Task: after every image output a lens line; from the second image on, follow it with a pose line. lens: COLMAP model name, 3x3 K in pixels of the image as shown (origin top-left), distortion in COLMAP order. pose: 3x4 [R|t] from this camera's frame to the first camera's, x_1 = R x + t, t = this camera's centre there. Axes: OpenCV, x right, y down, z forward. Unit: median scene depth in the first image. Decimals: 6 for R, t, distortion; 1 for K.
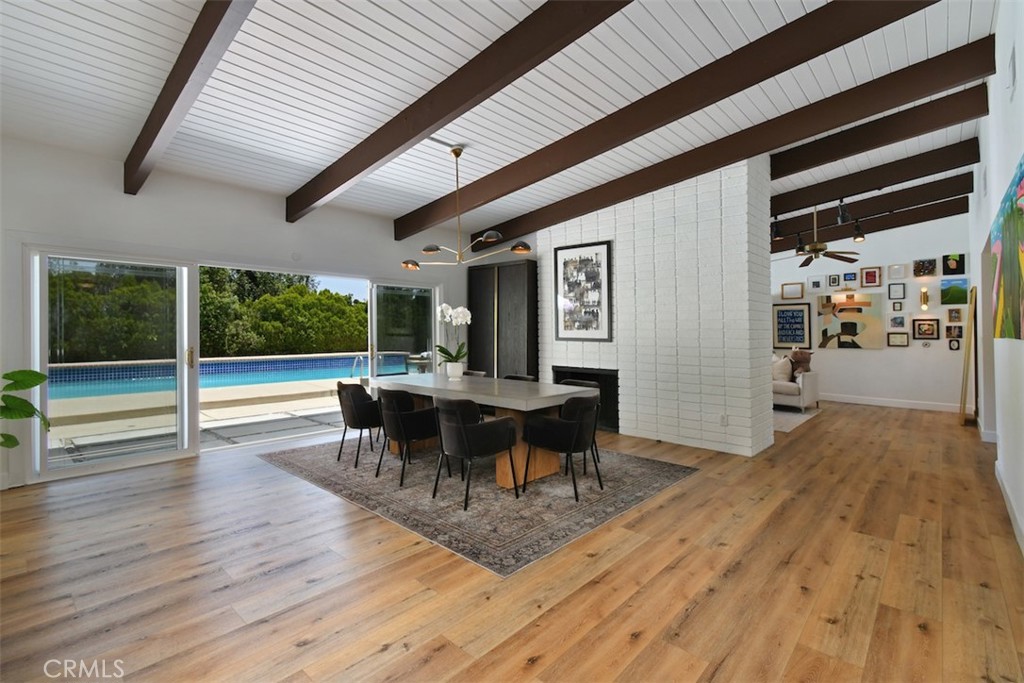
lens RADIAL K [[478.3, 0, 507.9], [0, 478.3, 323.7], [0, 0, 1]] dist [0.000719, -0.000027]
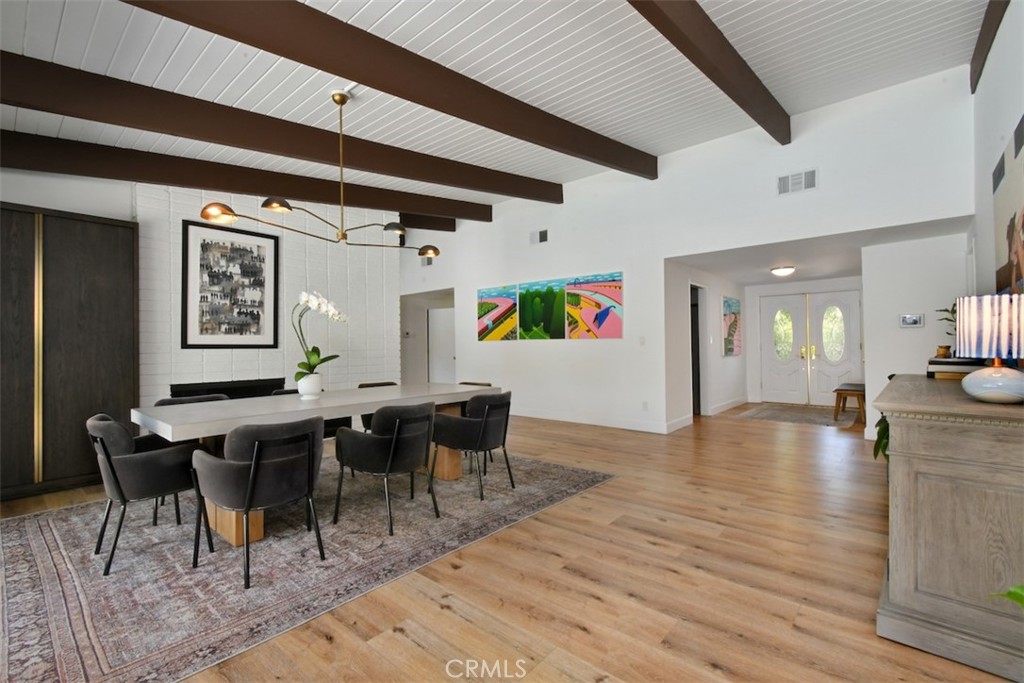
lens RADIAL K [[445.3, 0, 512.0], [0, 445.3, 341.5], [0, 0, 1]] dist [-0.000512, -0.000092]
pose [[-0.034555, 0.009647, 0.999356, -0.614264], [-0.011802, 0.999880, -0.010060, 0.027156], [-0.999333, -0.012142, -0.034437, 0.556184]]
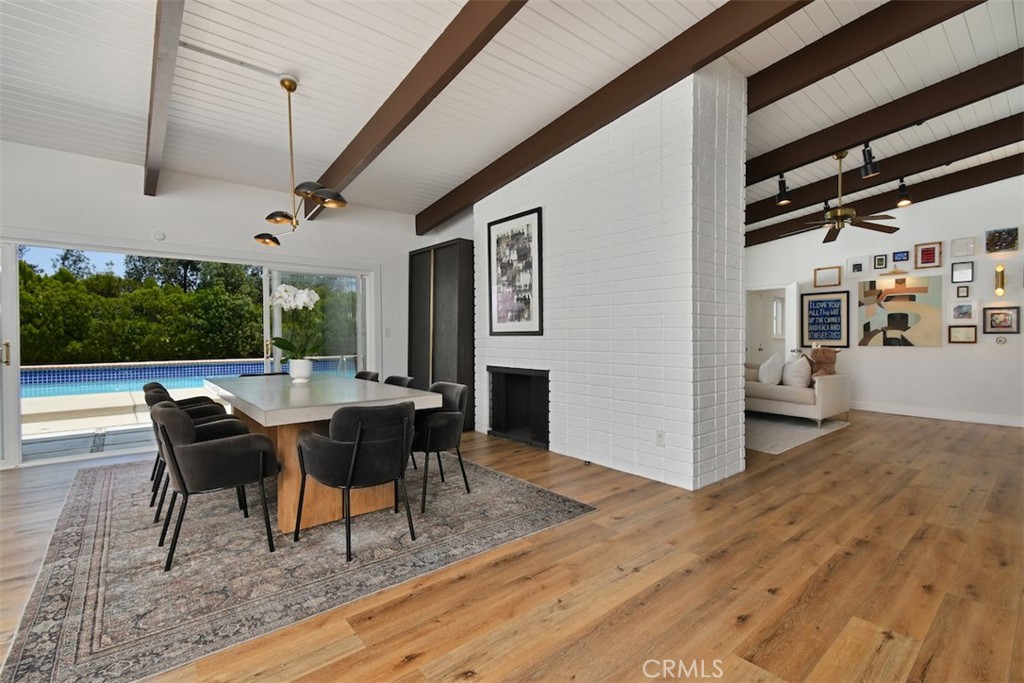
lens RADIAL K [[475.2, 0, 512.0], [0, 475.2, 341.5], [0, 0, 1]] dist [0.001029, -0.000518]
pose [[0.993050, -0.004126, -0.117618, 0.245725], [0.007525, 0.999566, 0.028475, 0.024047], [0.117449, -0.029162, 0.992651, 0.200786]]
